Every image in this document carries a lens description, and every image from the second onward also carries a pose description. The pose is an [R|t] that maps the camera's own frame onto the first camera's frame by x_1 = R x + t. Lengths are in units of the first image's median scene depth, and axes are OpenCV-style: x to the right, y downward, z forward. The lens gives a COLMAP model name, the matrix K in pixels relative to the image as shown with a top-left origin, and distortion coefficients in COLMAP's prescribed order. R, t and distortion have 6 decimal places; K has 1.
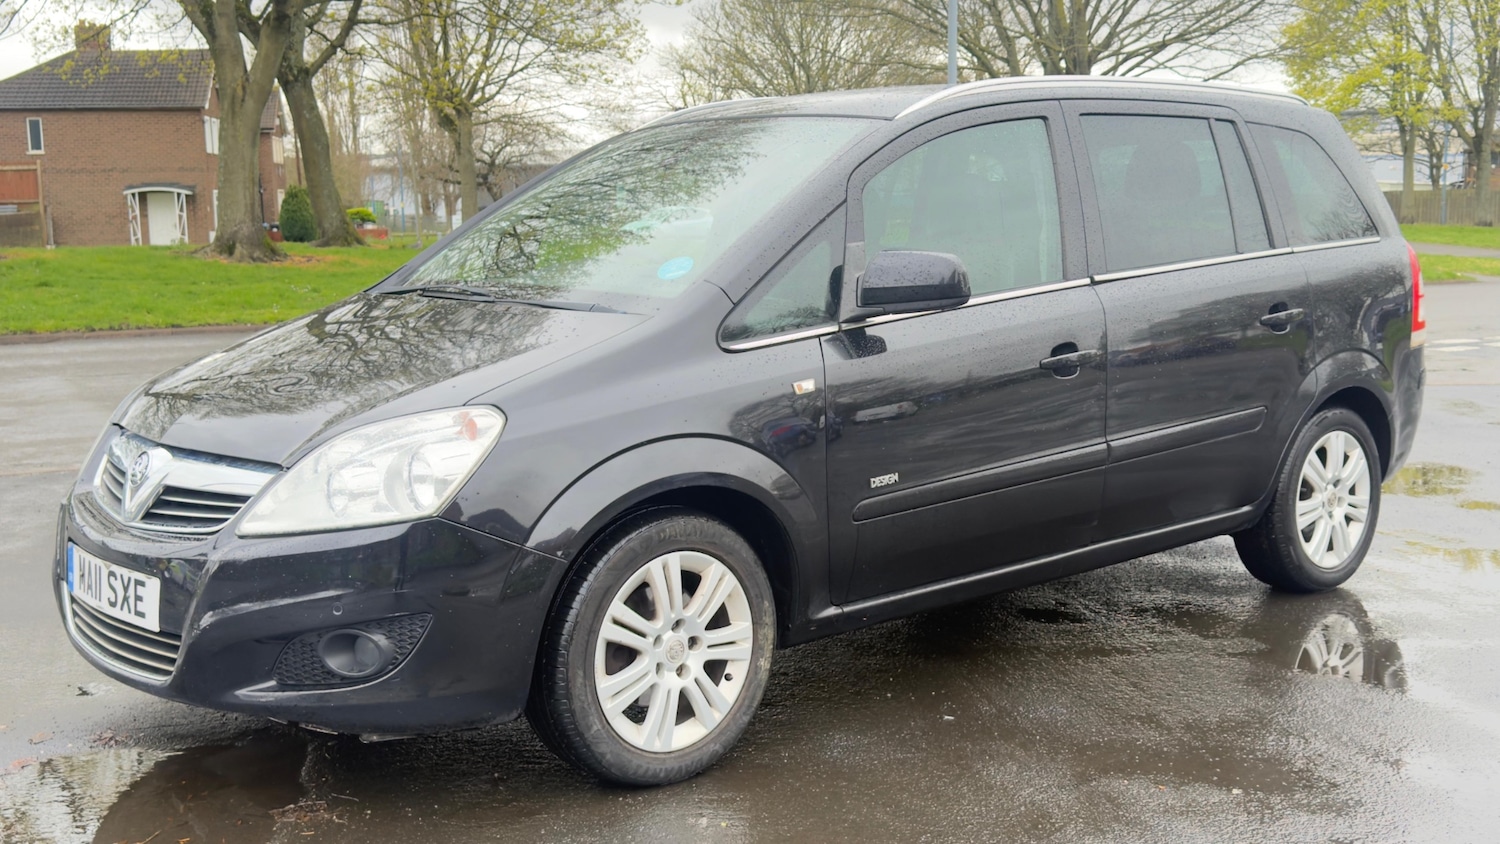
lens RADIAL K [[1673.0, 0, 774.1], [0, 1673.0, 440.0], [0, 0, 1]] dist [0.092071, 0.000000]
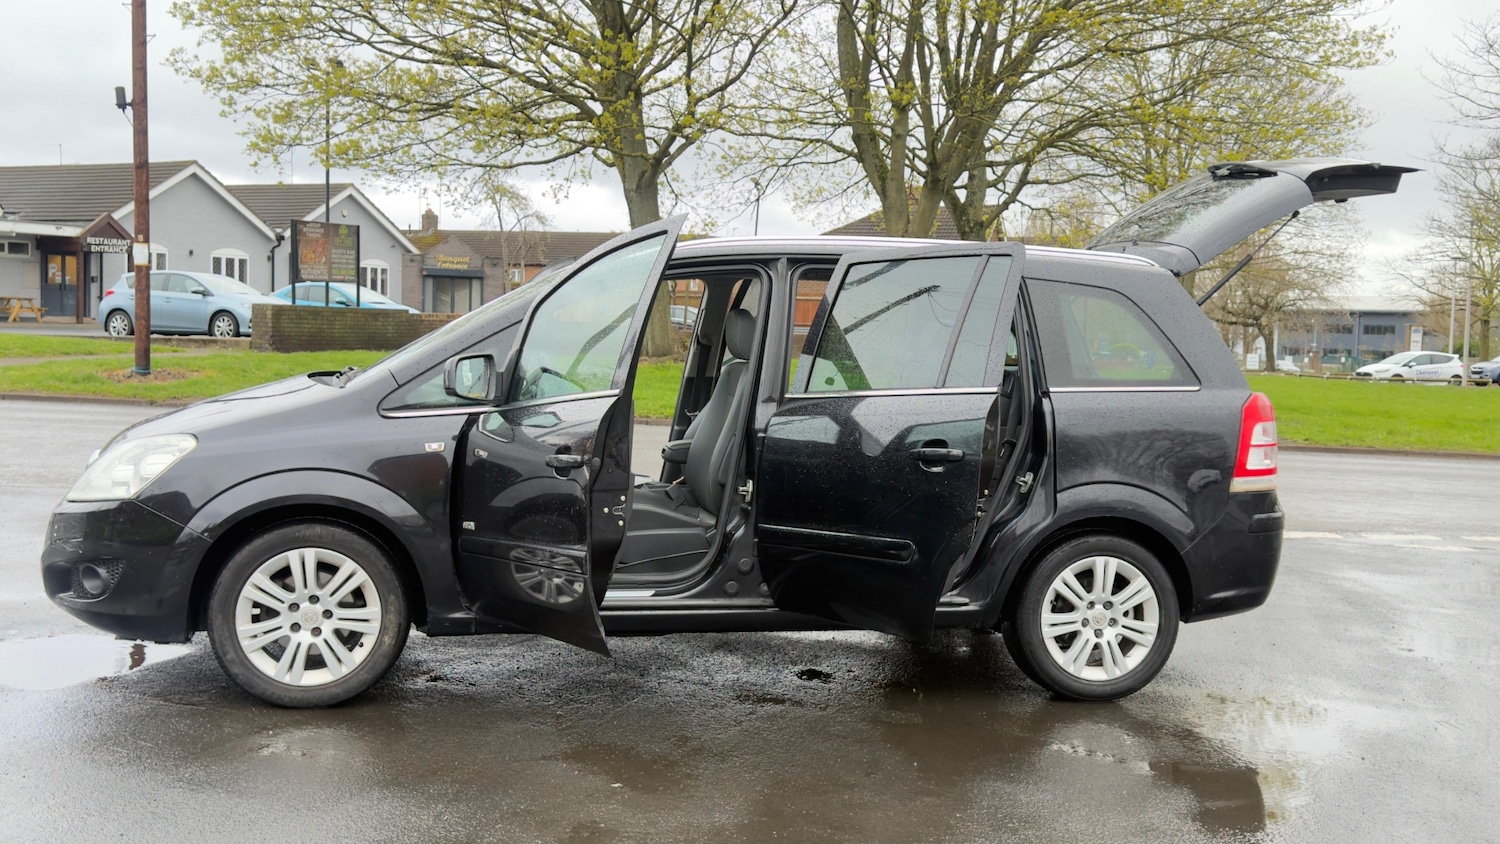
lens RADIAL K [[1520.0, 0, 769.6], [0, 1520.0, 421.7], [0, 0, 1]] dist [0.080586, 0.000000]
pose [[0.863203, 0.078283, -0.498751, 0.877017], [-0.120364, 0.991329, -0.052719, -0.018719], [0.490299, 0.105539, 0.865140, 0.025550]]
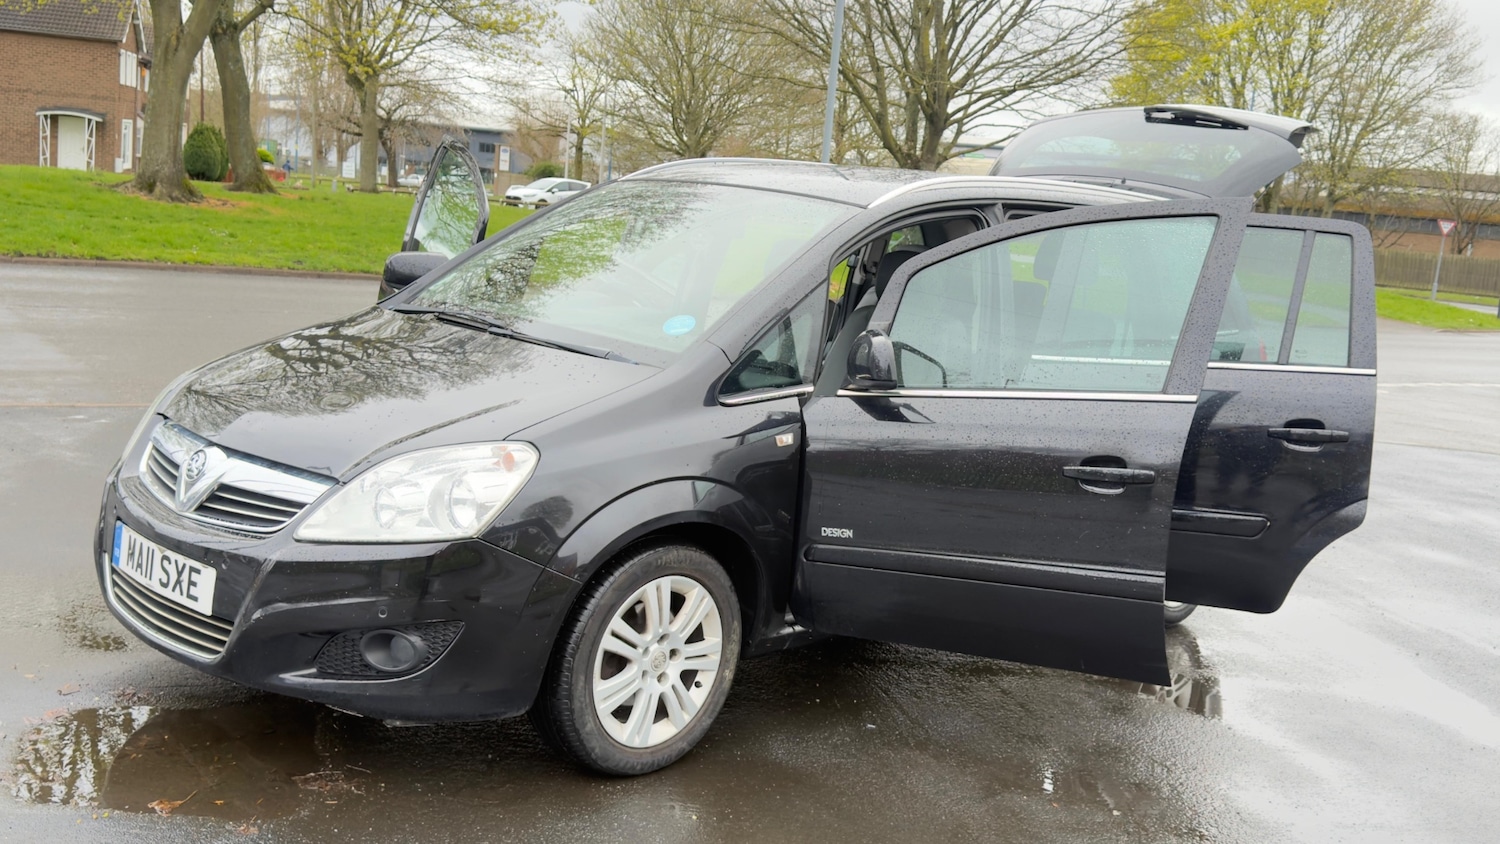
lens RADIAL K [[1520.0, 0, 773.1], [0, 1520.0, 414.3], [0, 0, 1]] dist [0.080586, 0.000000]
pose [[0.990848, 0.089664, 0.100895, -0.095751], [-0.090562, 0.995881, 0.004351, -0.052152], [-0.100090, -0.013448, 0.994888, -0.049060]]
